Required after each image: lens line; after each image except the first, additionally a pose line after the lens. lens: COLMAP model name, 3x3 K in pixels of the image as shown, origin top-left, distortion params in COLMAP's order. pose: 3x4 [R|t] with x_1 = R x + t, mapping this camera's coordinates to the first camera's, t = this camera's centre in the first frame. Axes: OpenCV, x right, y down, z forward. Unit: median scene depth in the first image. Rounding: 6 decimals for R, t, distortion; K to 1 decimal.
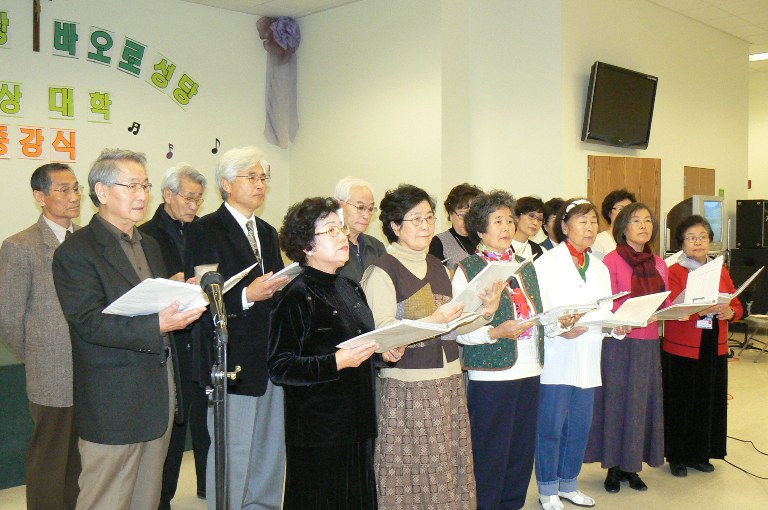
lens RADIAL K [[833.5, 0, 384.0], [0, 833.5, 255.0], [0, 0, 1]] dist [-0.195653, 0.245373]
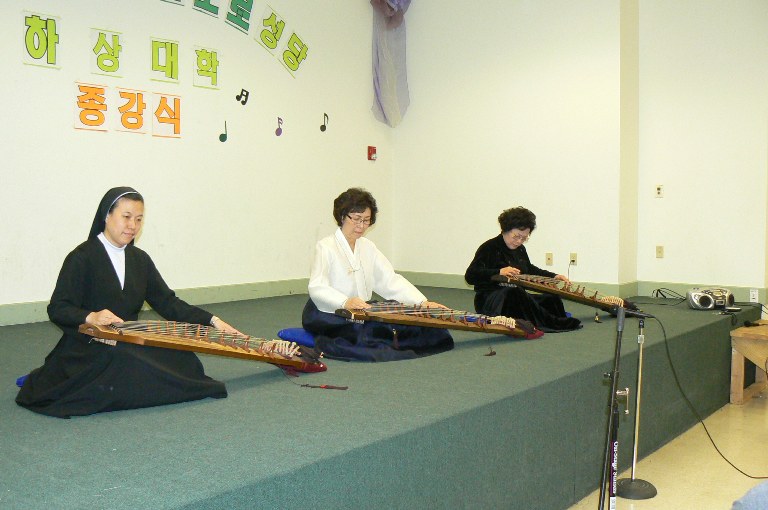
lens RADIAL K [[833.5, 0, 384.0], [0, 833.5, 255.0], [0, 0, 1]] dist [-0.195653, 0.245373]
pose [[0.992410, -0.006039, 0.122822, -0.296255], [0.005106, 0.999956, 0.007911, -0.006309], [-0.122865, -0.007224, 0.992397, 0.199158]]
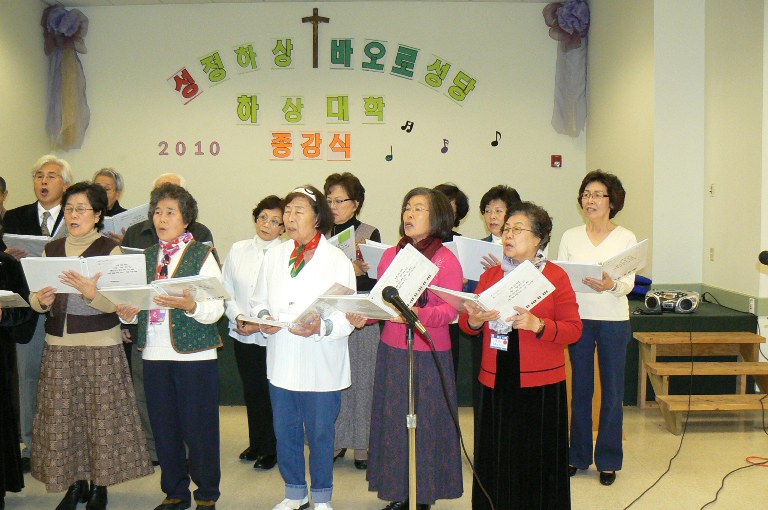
lens RADIAL K [[824.6, 0, 381.5], [0, 824.6, 262.8], [0, 0, 1]] dist [-0.193359, 0.230852]
pose [[0.713002, 0.043184, -0.699831, 0.487277], [-0.031232, 0.999067, 0.029829, -0.006236], [0.700466, 0.000589, 0.713685, 0.217669]]
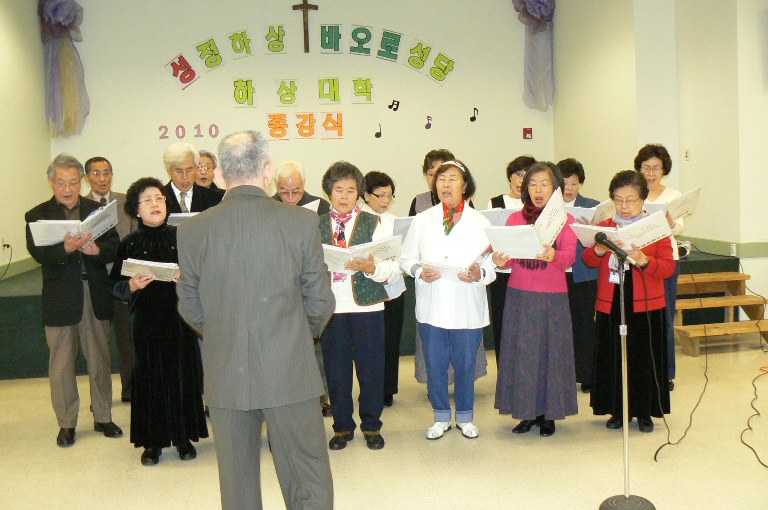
lens RADIAL K [[833.5, 0, 384.0], [0, 833.5, 255.0], [0, 0, 1]] dist [-0.195653, 0.245373]
pose [[0.810462, 0.019153, -0.585478, 0.426924], [0.012349, 0.998685, 0.049764, 0.000620], [0.585661, -0.047562, 0.809160, 0.015651]]
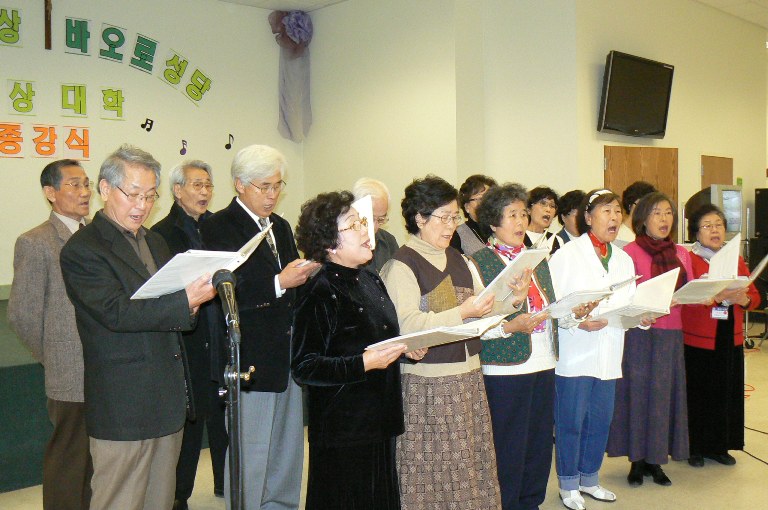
lens RADIAL K [[833.5, 0, 384.0], [0, 833.5, 255.0], [0, 0, 1]] dist [-0.195653, 0.245373]
pose [[0.999762, -0.012474, -0.017886, -0.001319], [0.012595, 0.999899, 0.006646, 0.000563], [0.017801, -0.006869, 0.999818, 0.007240]]
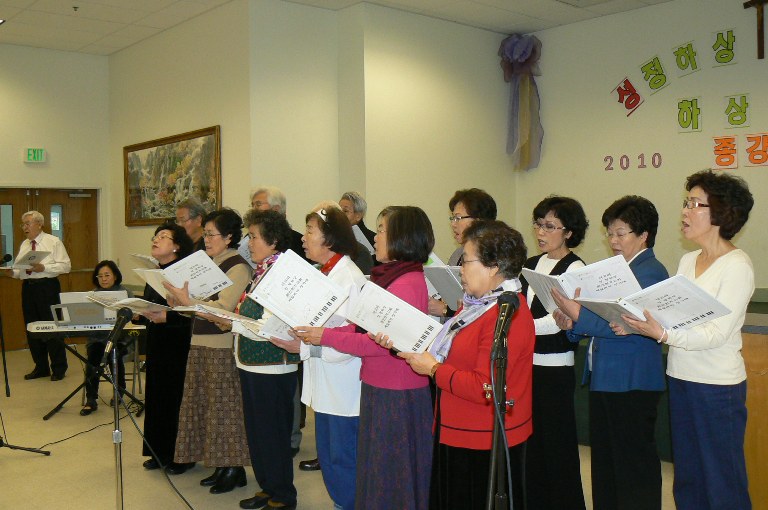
lens RADIAL K [[833.5, 0, 384.0], [0, 833.5, 255.0], [0, 0, 1]] dist [-0.195653, 0.245373]
pose [[-0.035058, 0.026408, -0.999036, 0.603330], [-0.028275, 0.999224, 0.027405, -0.021030], [0.998985, 0.029209, -0.034284, 0.572235]]
